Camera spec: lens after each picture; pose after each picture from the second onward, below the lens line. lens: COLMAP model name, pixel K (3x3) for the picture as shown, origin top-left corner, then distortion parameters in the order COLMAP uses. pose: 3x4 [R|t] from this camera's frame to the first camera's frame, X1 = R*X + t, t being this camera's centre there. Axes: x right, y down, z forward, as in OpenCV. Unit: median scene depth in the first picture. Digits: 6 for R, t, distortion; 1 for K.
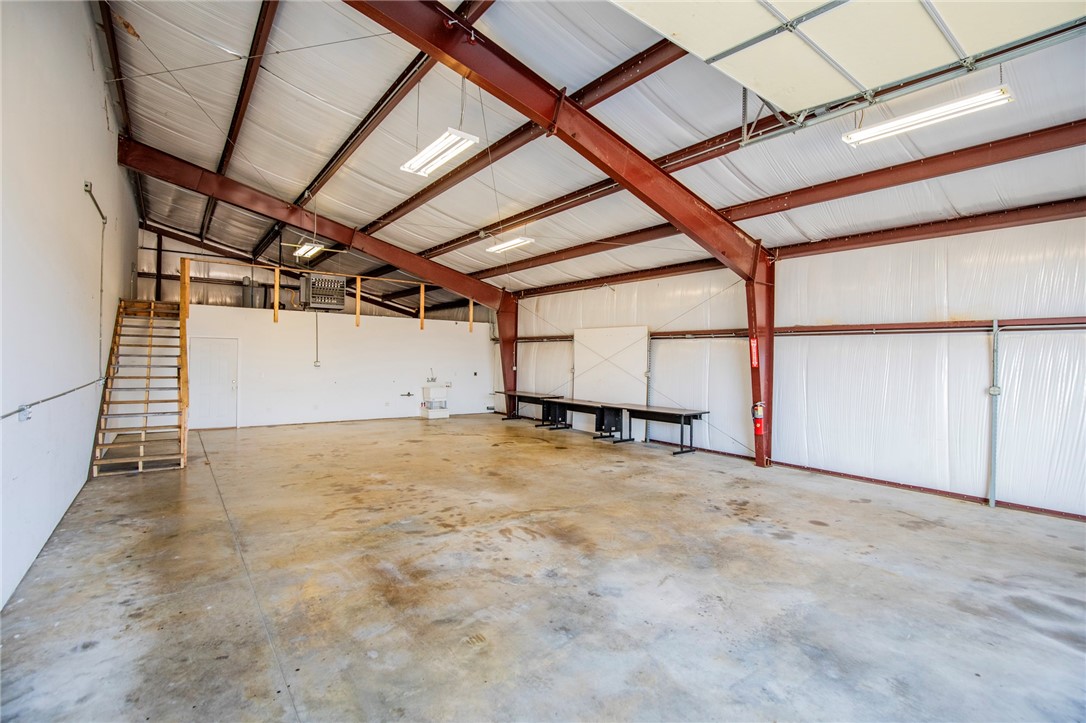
lens RADIAL K [[502.0, 0, 553.3], [0, 502.0, 361.9], [0, 0, 1]] dist [-0.035113, 0.008414]
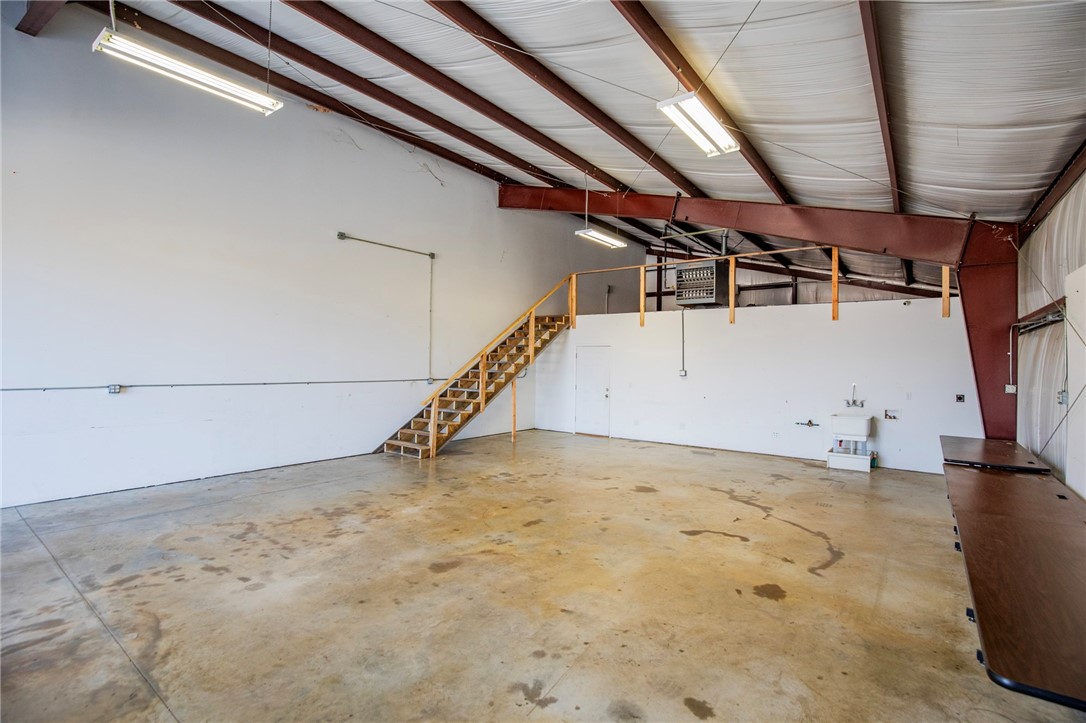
lens RADIAL K [[502.0, 0, 553.3], [0, 502.0, 361.9], [0, 0, 1]] dist [-0.035113, 0.008414]
pose [[0.268801, -0.012912, -0.963109, 0.558983], [-0.017745, 0.999674, -0.018355, 0.009321], [0.963032, 0.022025, 0.268485, 1.214558]]
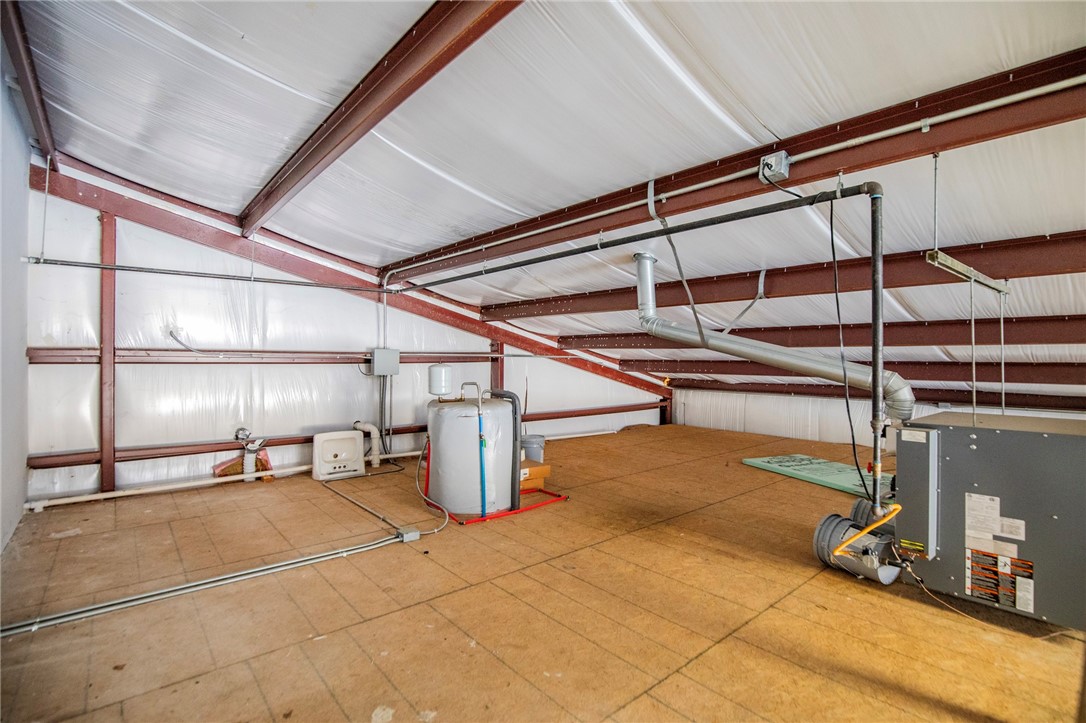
lens RADIAL K [[521.0, 0, 543.0], [0, 521.0, 361.5], [0, 0, 1]] dist [-0.001812, -0.000607]
pose [[0.998769, -0.014437, 0.047454, -1.430332], [0.014499, 0.999894, -0.000957, -0.427717], [-0.047435, 0.001644, 0.998873, 1.741547]]
